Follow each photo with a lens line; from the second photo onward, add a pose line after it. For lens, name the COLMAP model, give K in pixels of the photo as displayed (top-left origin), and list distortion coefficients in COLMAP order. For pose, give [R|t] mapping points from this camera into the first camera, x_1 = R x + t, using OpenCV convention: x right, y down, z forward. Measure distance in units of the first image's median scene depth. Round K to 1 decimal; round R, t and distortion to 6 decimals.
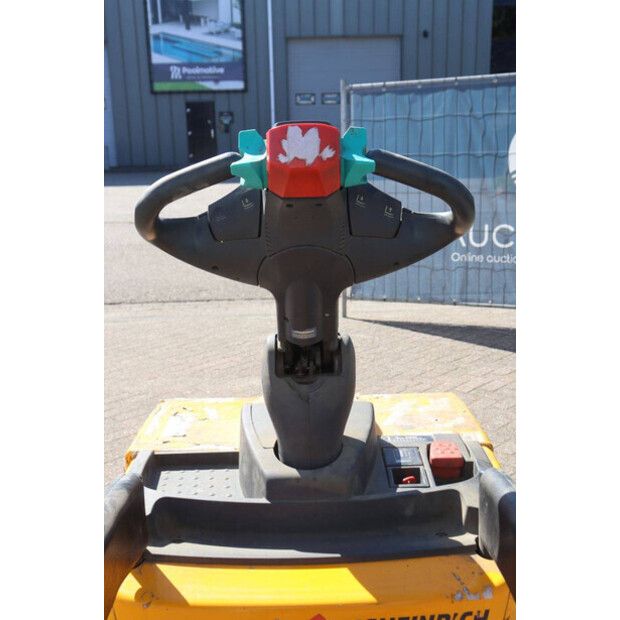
lens RADIAL K [[748.1, 0, 309.8], [0, 748.1, 309.6], [0, 0, 1]] dist [0.010440, 0.064705]
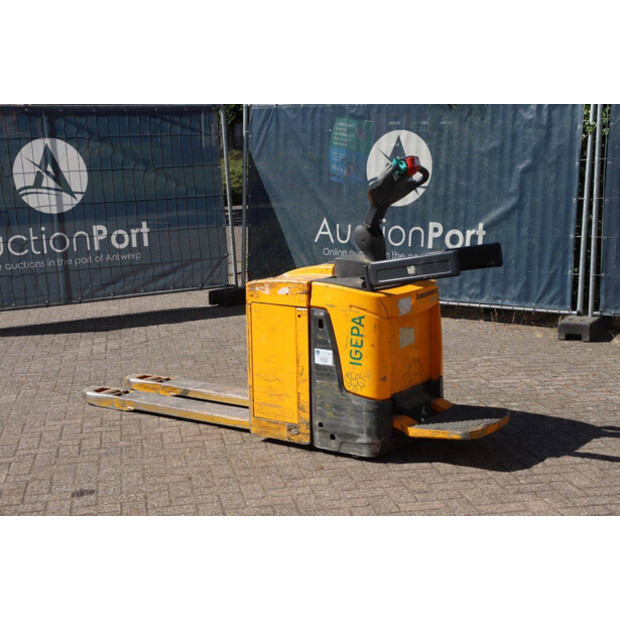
lens RADIAL K [[1009.0, 0, 313.7], [0, 1009.0, 310.2], [0, 0, 1]] dist [0.154674, 0.099510]
pose [[0.573553, -0.120664, 0.810233, -0.758359], [0.186015, 0.982438, 0.014632, 0.059551], [-0.797769, 0.142323, 0.585926, -0.255871]]
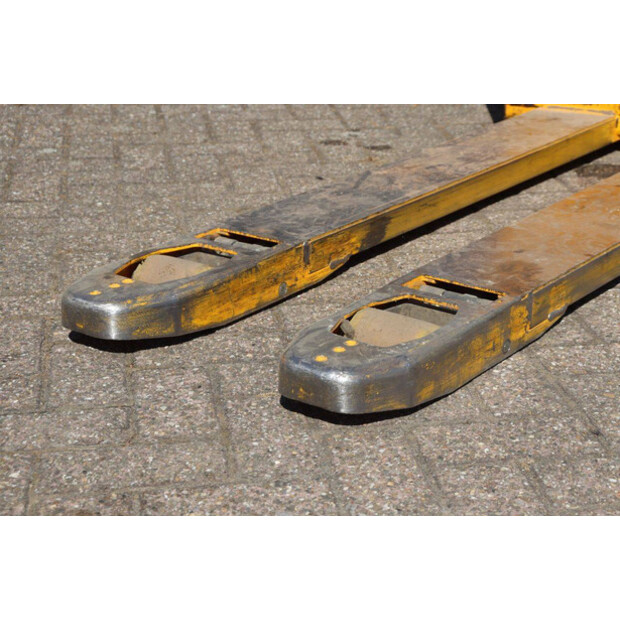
lens RADIAL K [[1313.7, 0, 312.3], [0, 1313.7, 309.9], [0, 0, 1]] dist [0.257164, 0.359855]
pose [[-0.789300, -0.182438, 0.586277, -0.182770], [0.165158, 0.856564, 0.488897, -0.025065], [-0.591378, 0.482715, -0.645956, 0.743138]]
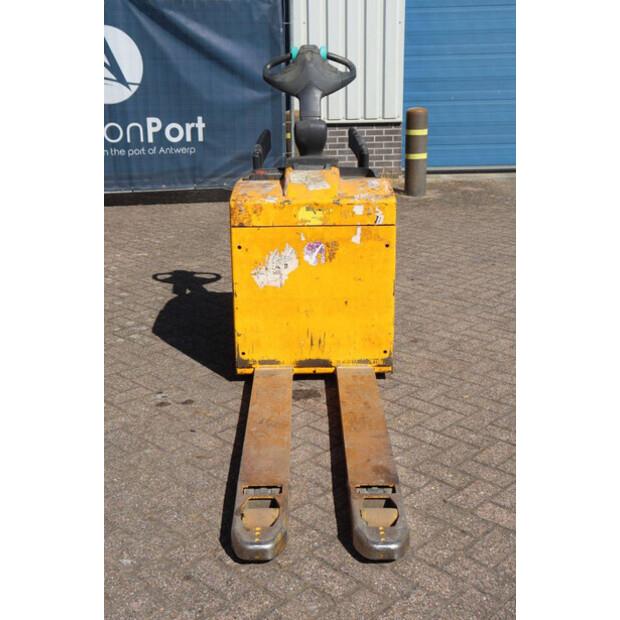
lens RADIAL K [[812.6, 0, 310.9], [0, 812.6, 310.0], [0, 0, 1]] dist [0.021324, 0.074839]
pose [[-0.999485, 0.029794, 0.011881, -0.003559], [0.031721, 0.863280, 0.503728, -0.195019], [0.004752, 0.503846, -0.863781, 0.872099]]
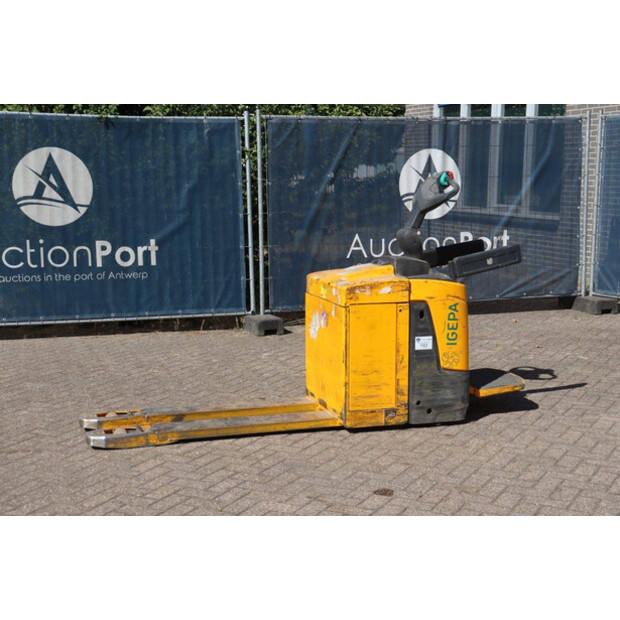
lens RADIAL K [[1029.3, 0, 311.2], [0, 1029.3, 309.7], [0, 0, 1]] dist [0.165578, 0.050871]
pose [[-0.288750, -0.112332, 0.950792, -0.994673], [0.219550, 0.958859, 0.179962, -0.126669], [-0.931891, 0.260711, -0.252208, 0.599999]]
